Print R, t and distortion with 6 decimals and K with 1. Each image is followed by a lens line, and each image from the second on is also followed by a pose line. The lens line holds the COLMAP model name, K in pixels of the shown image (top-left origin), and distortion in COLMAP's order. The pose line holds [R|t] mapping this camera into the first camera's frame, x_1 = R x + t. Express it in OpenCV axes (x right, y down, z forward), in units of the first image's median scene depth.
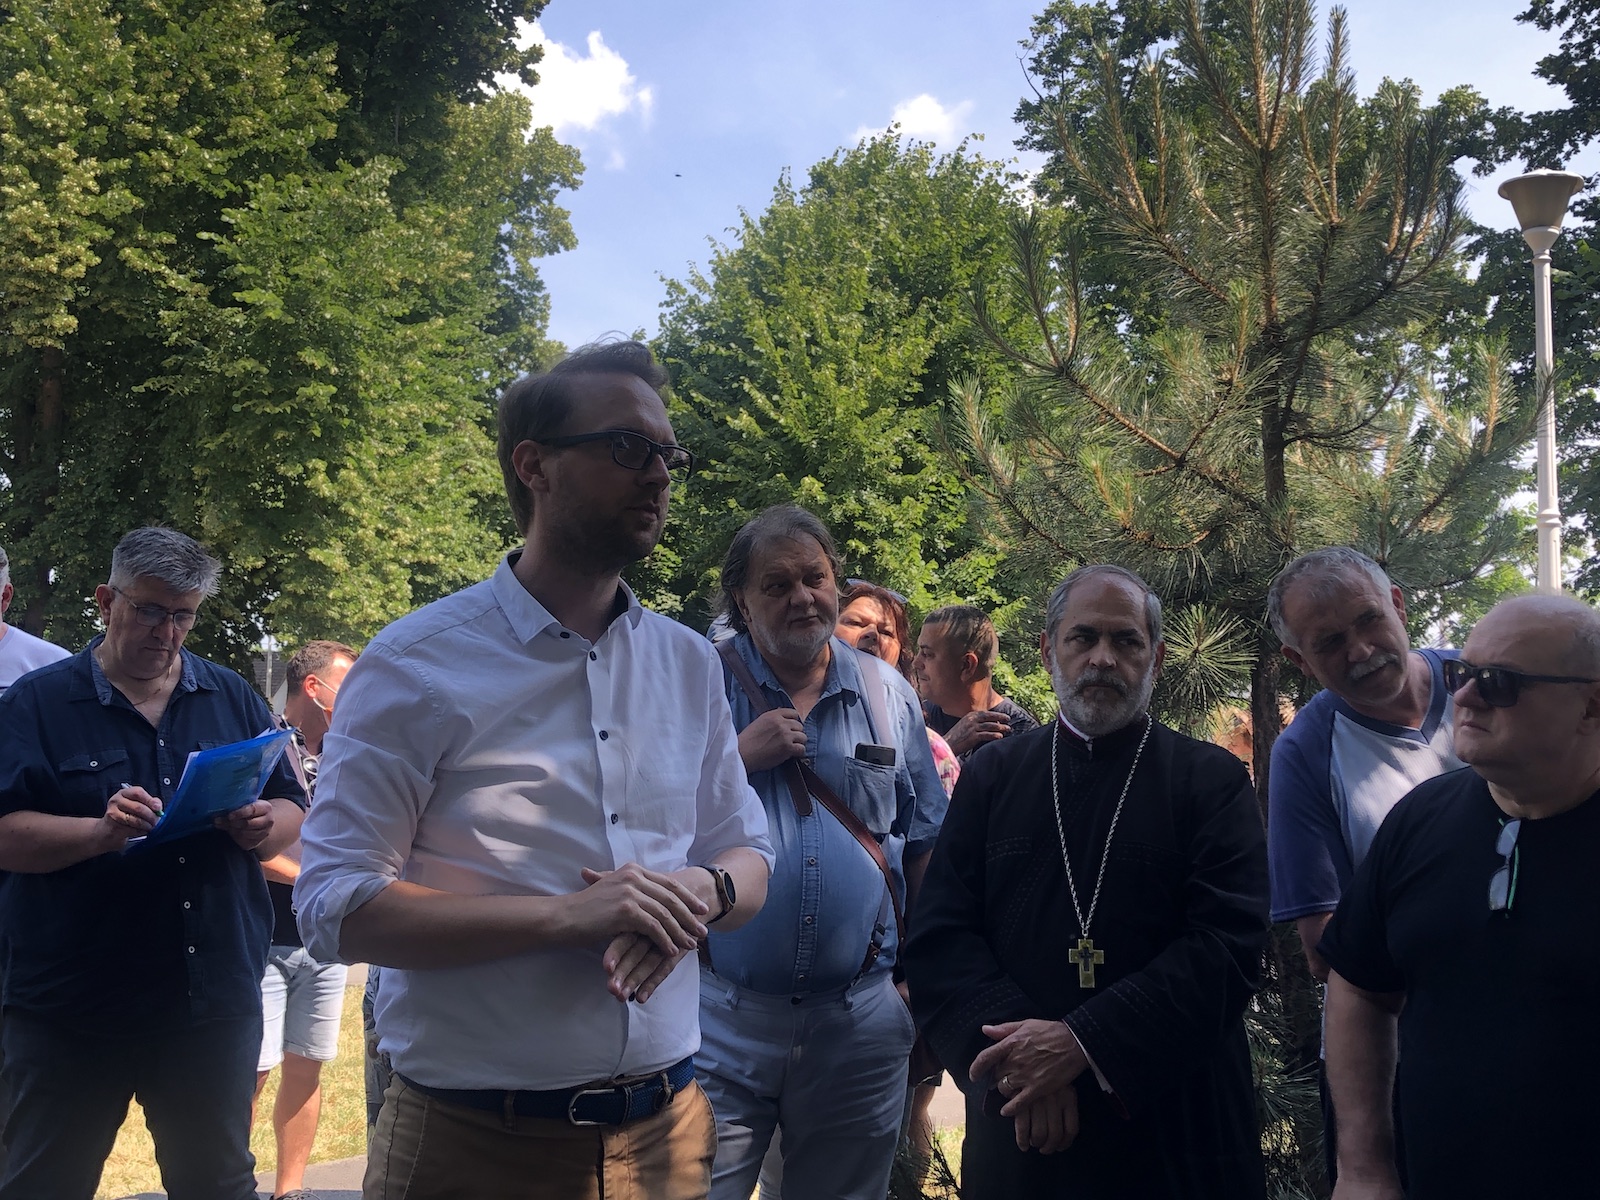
lens RADIAL K [[1952.4, 0, 785.2], [0, 1952.4, 635.3], [0, 0, 1]] dist [0.007649, 0.000000]
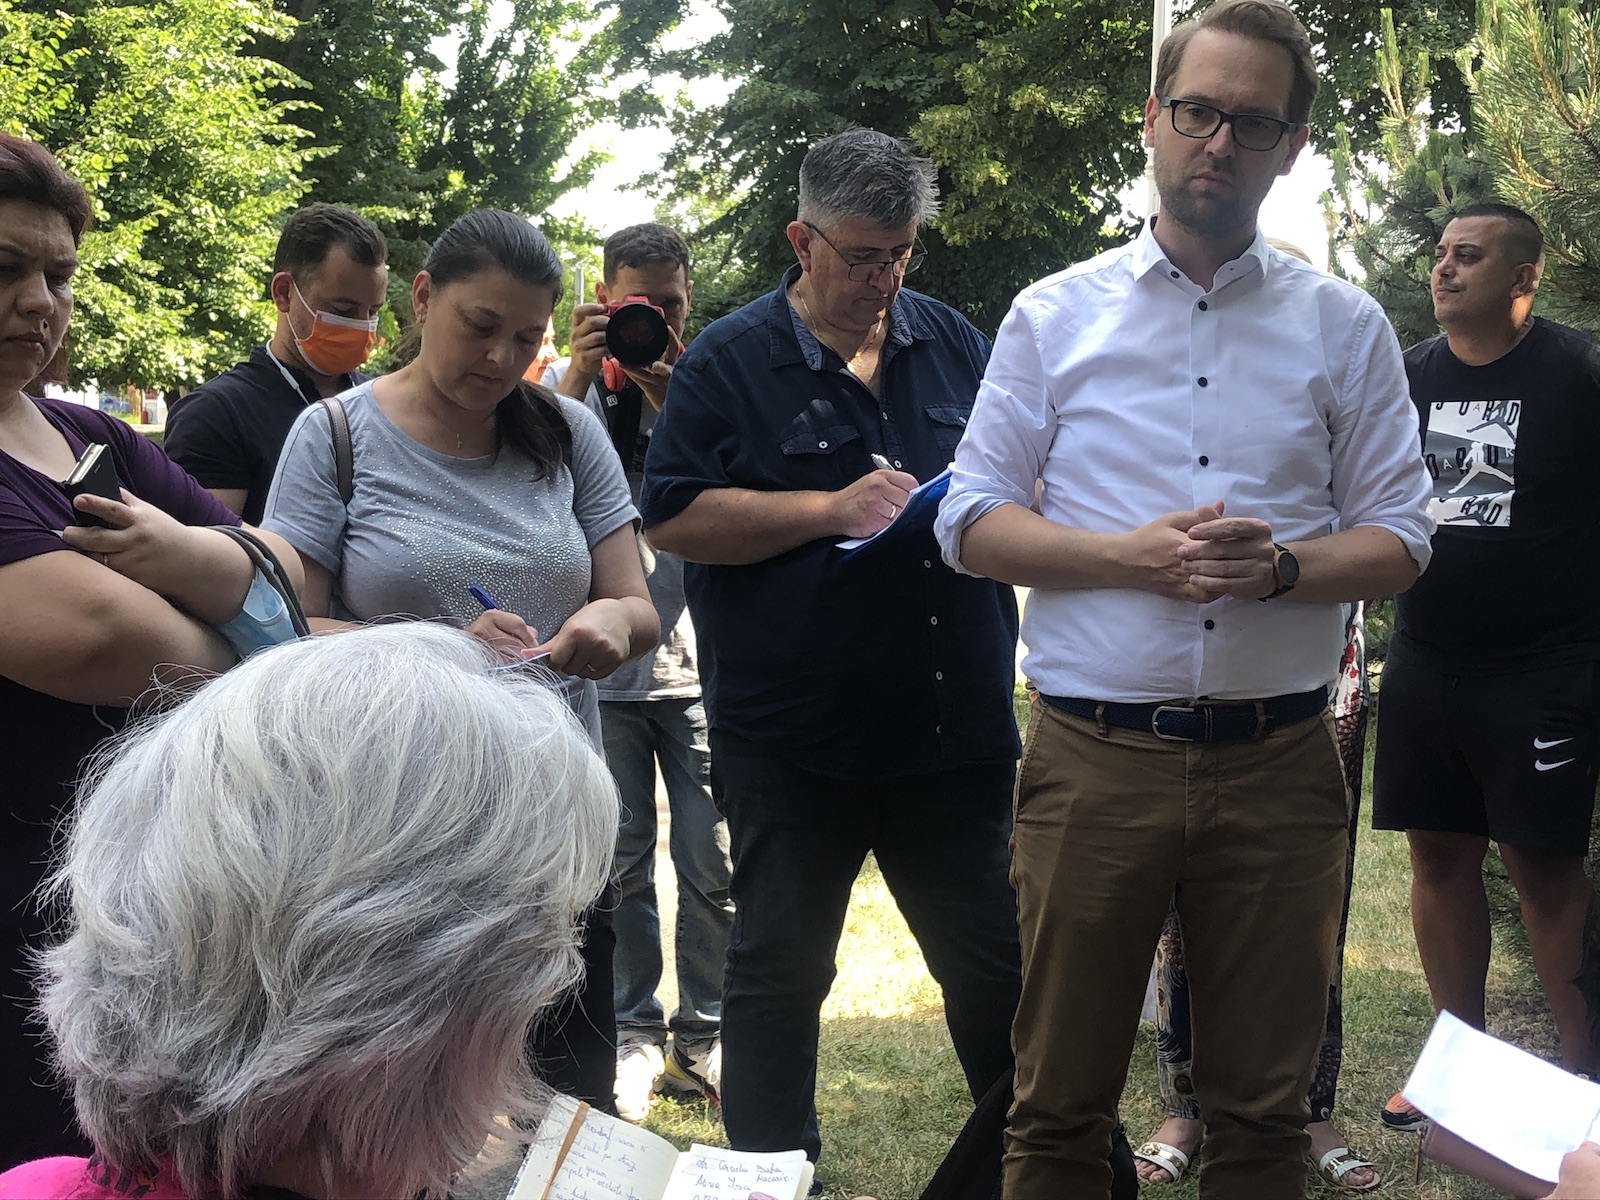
lens RADIAL K [[2327.5, 0, 791.1], [0, 2327.5, 602.4], [0, 0, 1]] dist [0.008744, 0.000000]
pose [[0.855700, -0.025106, 0.516863, -0.138869], [-0.047878, 0.990697, 0.127387, 0.003282], [-0.515253, -0.133751, 0.846537, 0.057650]]
